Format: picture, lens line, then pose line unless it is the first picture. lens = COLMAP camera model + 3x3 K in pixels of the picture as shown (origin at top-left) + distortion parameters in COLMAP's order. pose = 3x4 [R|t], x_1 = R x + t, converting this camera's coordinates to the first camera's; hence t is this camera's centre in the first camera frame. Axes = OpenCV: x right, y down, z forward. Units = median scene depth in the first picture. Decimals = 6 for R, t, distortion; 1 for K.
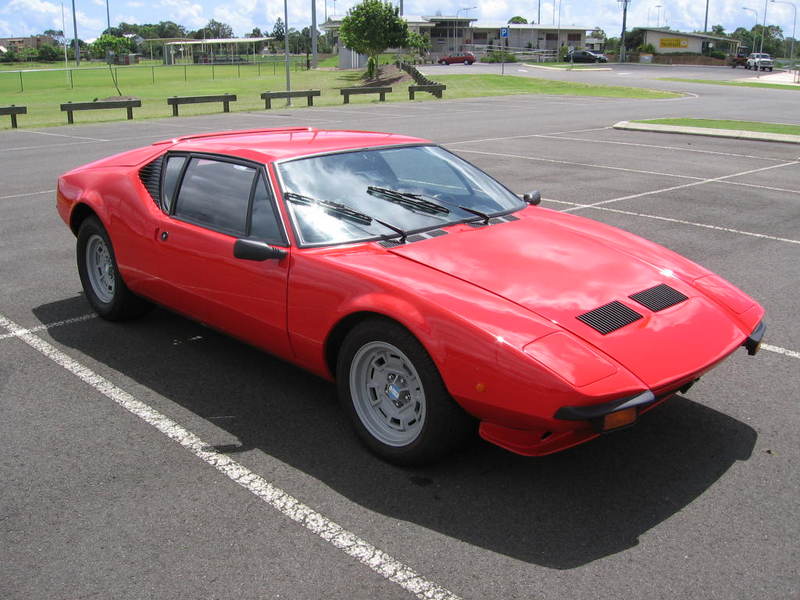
lens RADIAL K [[826.3, 0, 400.0], [0, 826.3, 300.0], [0, 0, 1]] dist [-0.130756, 0.040337]
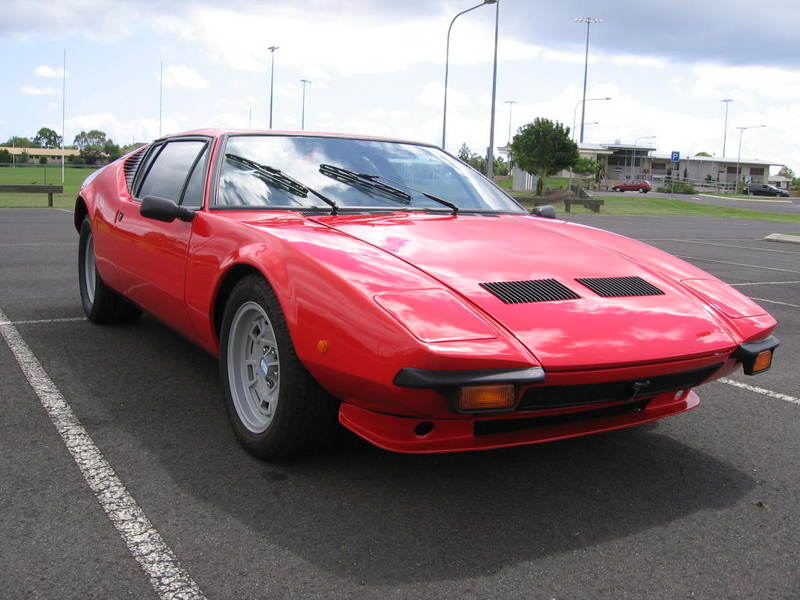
lens RADIAL K [[826.3, 0, 400.0], [0, 826.3, 300.0], [0, 0, 1]] dist [-0.130756, 0.040337]
pose [[0.975912, 0.071769, -0.206022, 0.186202], [-0.101260, 0.985469, -0.136368, 0.092707], [0.193241, 0.153945, 0.968999, 0.142273]]
